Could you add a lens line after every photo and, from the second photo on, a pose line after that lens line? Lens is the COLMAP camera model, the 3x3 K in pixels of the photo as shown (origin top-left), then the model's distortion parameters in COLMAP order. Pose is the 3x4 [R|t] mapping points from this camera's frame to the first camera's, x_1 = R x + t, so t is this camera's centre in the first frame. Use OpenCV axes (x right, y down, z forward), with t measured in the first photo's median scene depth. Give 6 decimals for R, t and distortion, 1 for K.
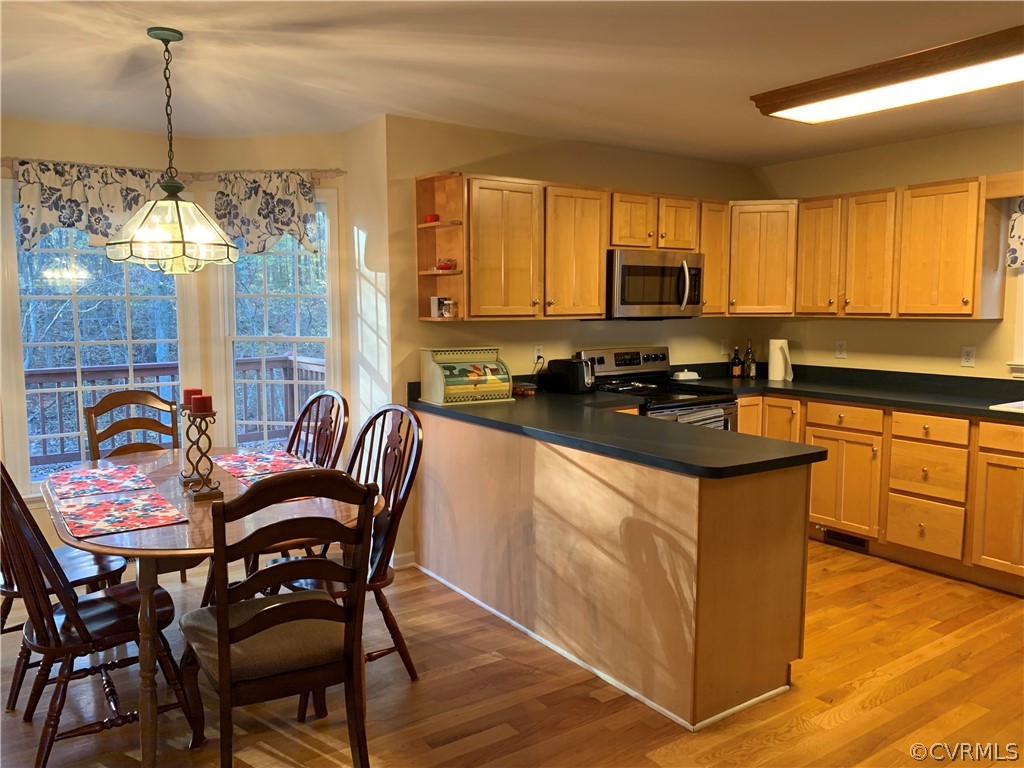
lens RADIAL K [[783.4, 0, 502.5], [0, 783.4, 382.7], [0, 0, 1]] dist [0.029447, -0.025769]
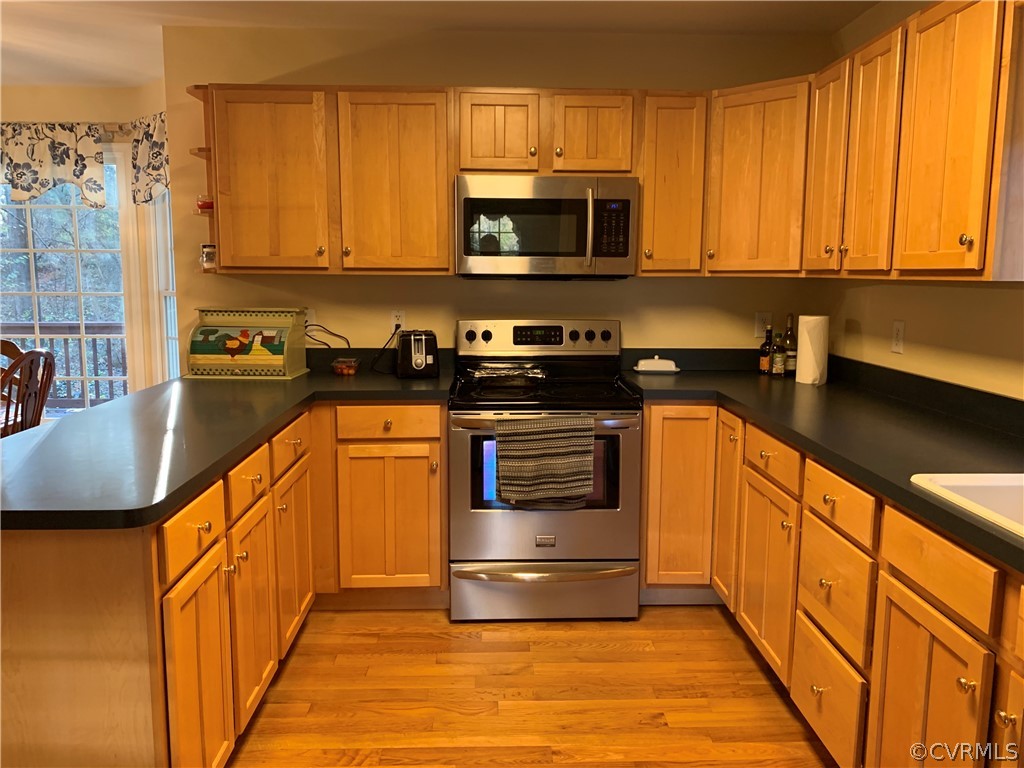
lens RADIAL K [[783.4, 0, 517.5], [0, 783.4, 377.4], [0, 0, 1]] dist [0.029447, -0.025769]
pose [[0.840632, 0.077944, -0.535969, 0.620887], [-0.060265, 0.996906, 0.050454, -0.031526], [0.538243, -0.010113, 0.842729, 0.470094]]
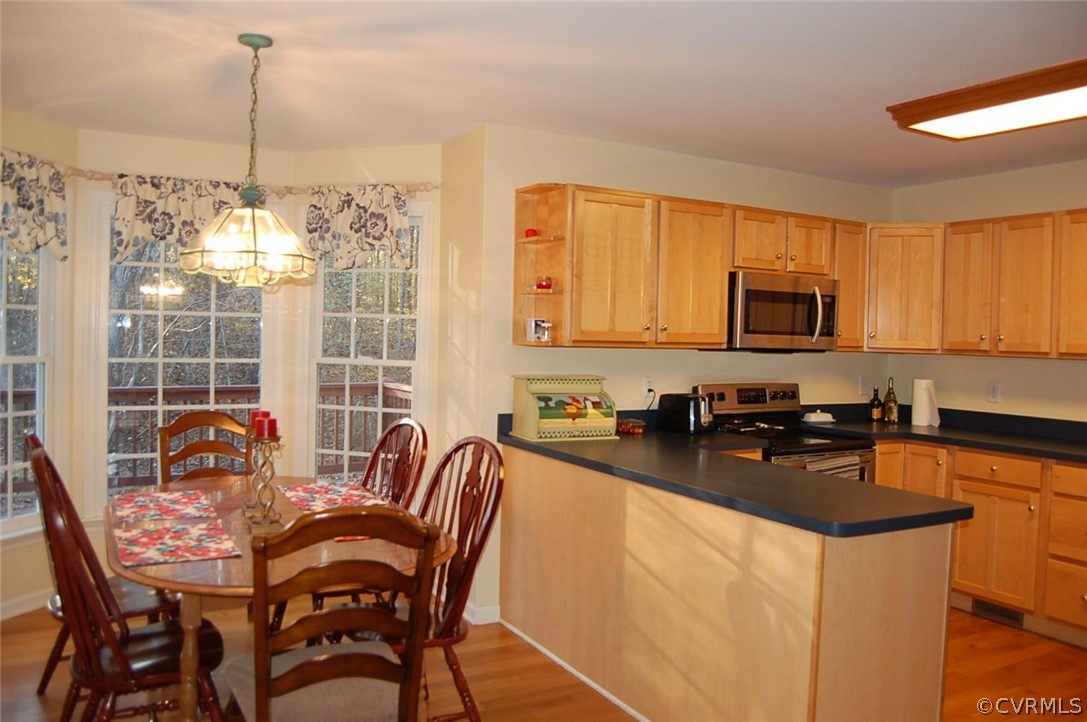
lens RADIAL K [[853.9, 0, 548.0], [0, 853.9, 356.8], [0, 0, 1]] dist [-0.099095, 0.047689]
pose [[0.995218, 0.027462, -0.093740, 0.024137], [-0.034382, 0.996737, -0.073023, 0.003893], [0.091429, 0.075897, 0.992915, 0.034948]]
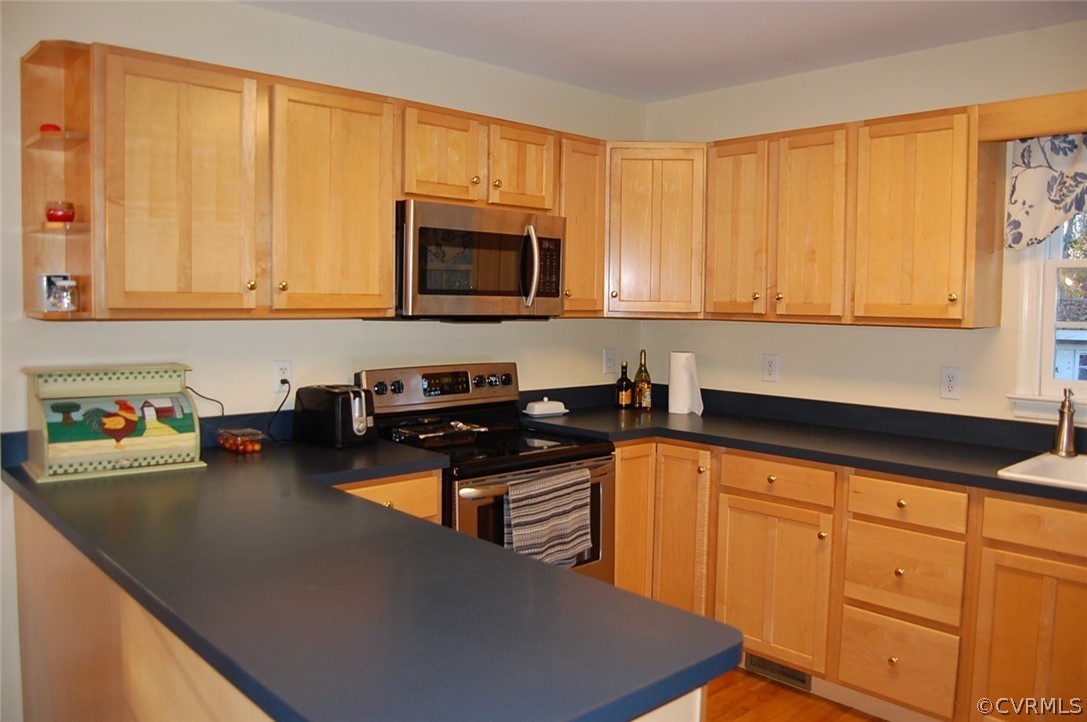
lens RADIAL K [[853.9, 0, 543.2], [0, 853.9, 354.1], [0, 0, 1]] dist [-0.099095, 0.047689]
pose [[0.989704, 0.006820, 0.142964, 0.165448], [-0.001622, 0.999334, -0.036442, -0.034076], [-0.143117, 0.035835, 0.989057, 0.385816]]
